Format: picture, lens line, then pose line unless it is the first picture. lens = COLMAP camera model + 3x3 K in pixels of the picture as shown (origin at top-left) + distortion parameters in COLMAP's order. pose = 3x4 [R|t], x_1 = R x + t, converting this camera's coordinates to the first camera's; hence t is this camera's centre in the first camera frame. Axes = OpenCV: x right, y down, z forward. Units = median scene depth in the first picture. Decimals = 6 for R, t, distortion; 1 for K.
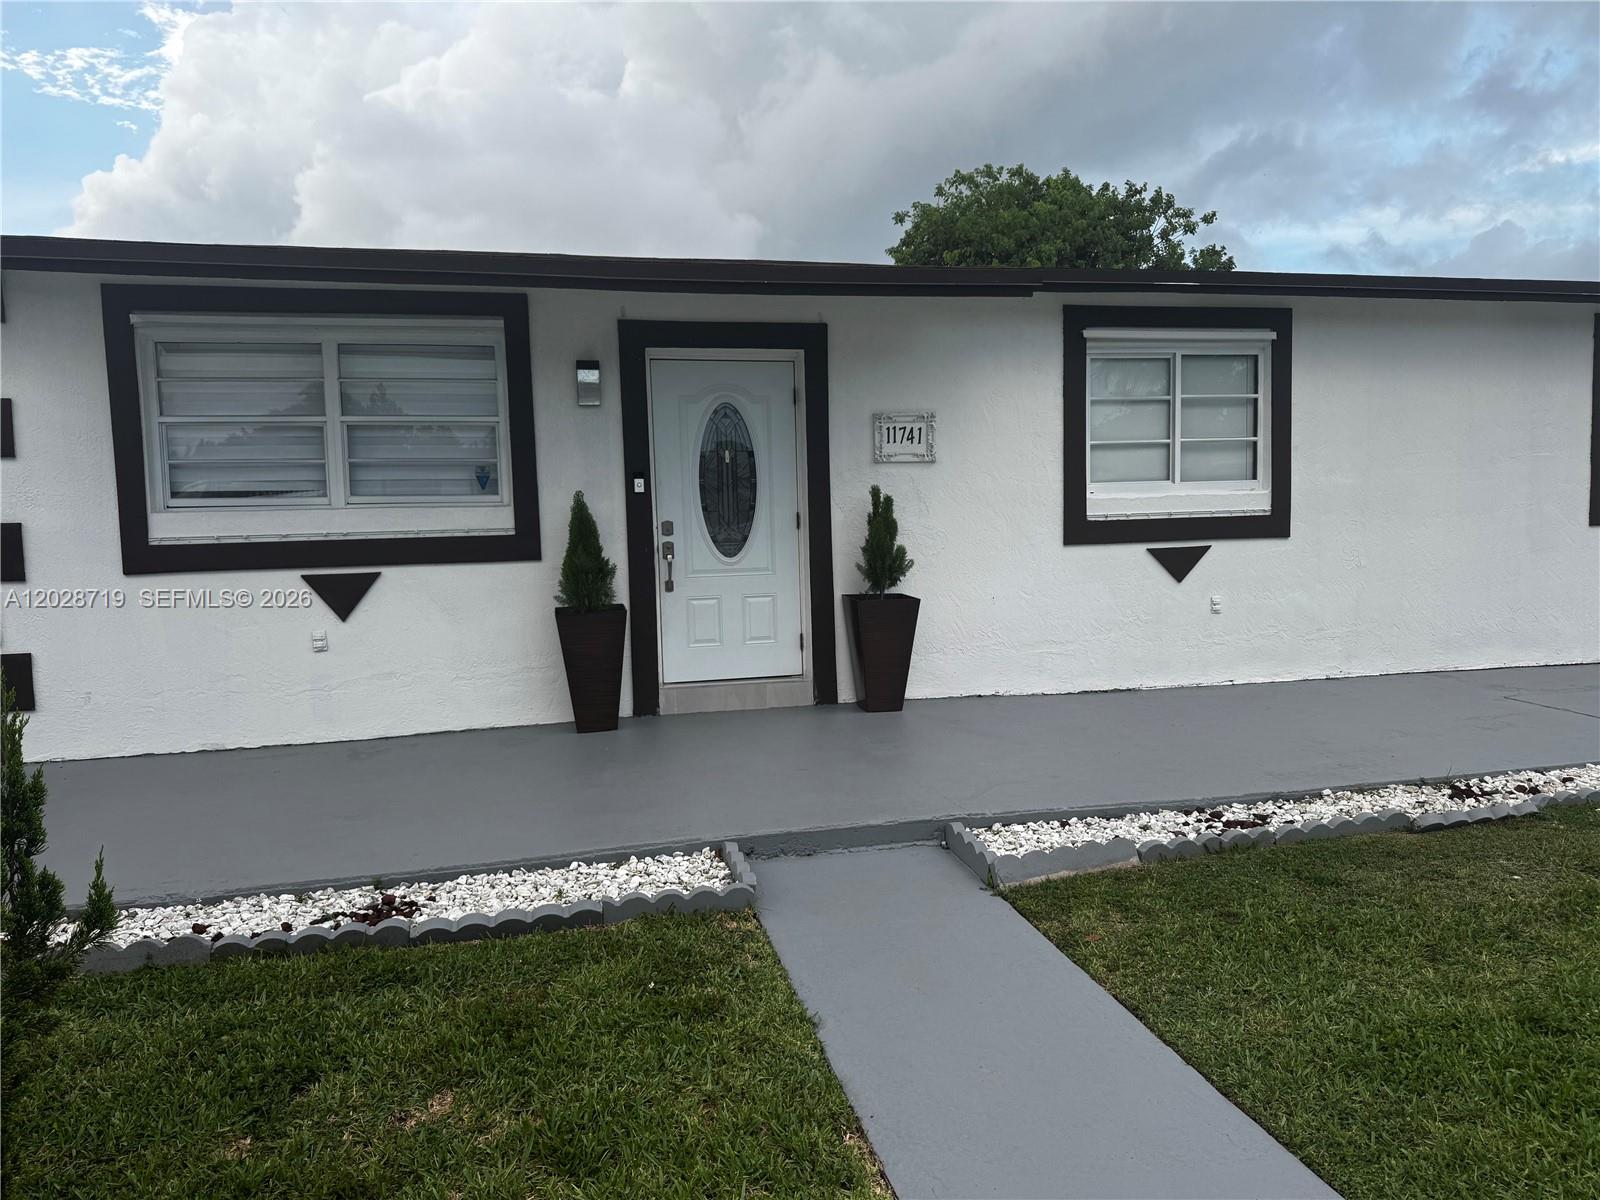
lens RADIAL K [[1119.1, 0, 762.3], [0, 1119.1, 597.5], [0, 0, 1]] dist [0.118159, -0.236945]
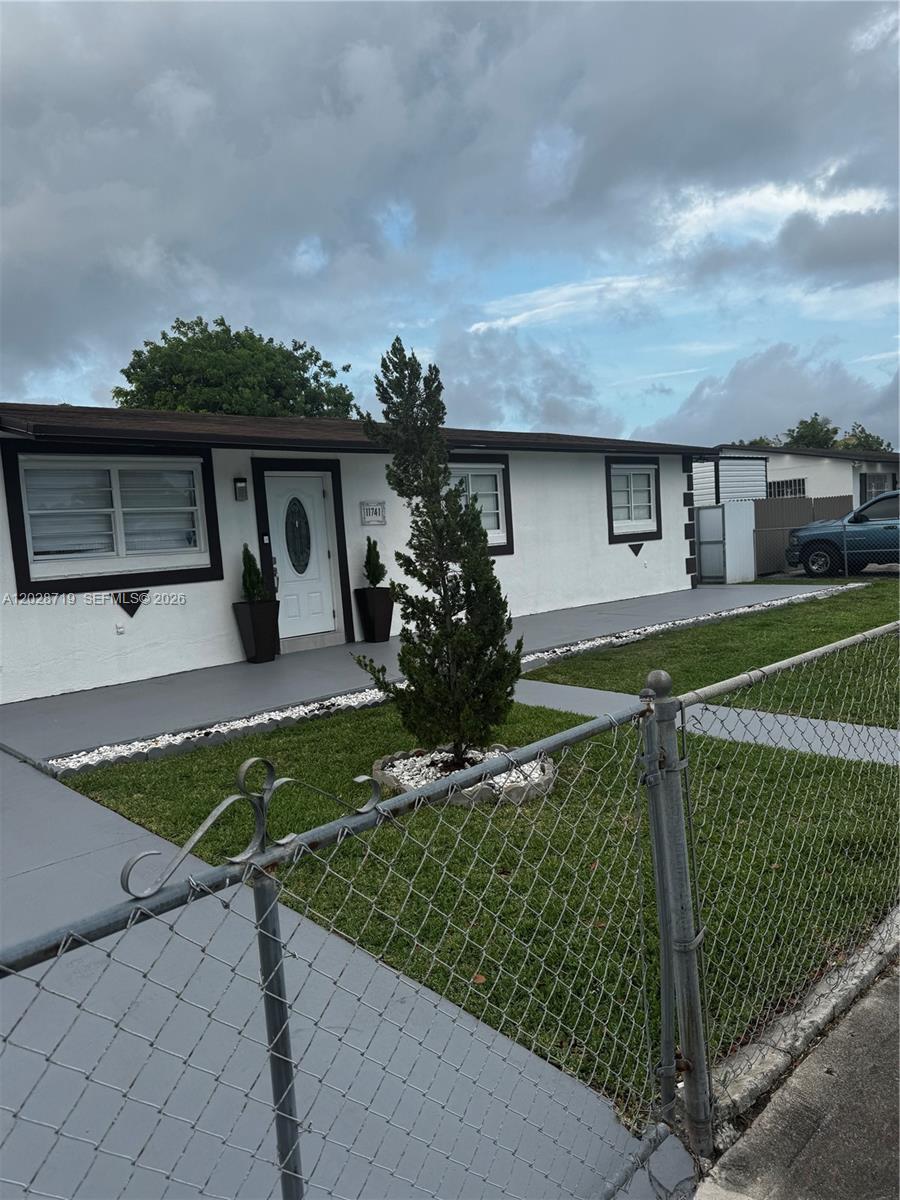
lens RADIAL K [[839.4, 0, 443.0], [0, 839.4, 604.3], [0, 0, 1]] dist [0.118159, -0.236945]
pose [[0.864385, -0.075441, 0.497140, -0.599619], [0.088680, 0.996055, -0.003038, 0.047926], [-0.494950, 0.046713, 0.867665, -0.458581]]
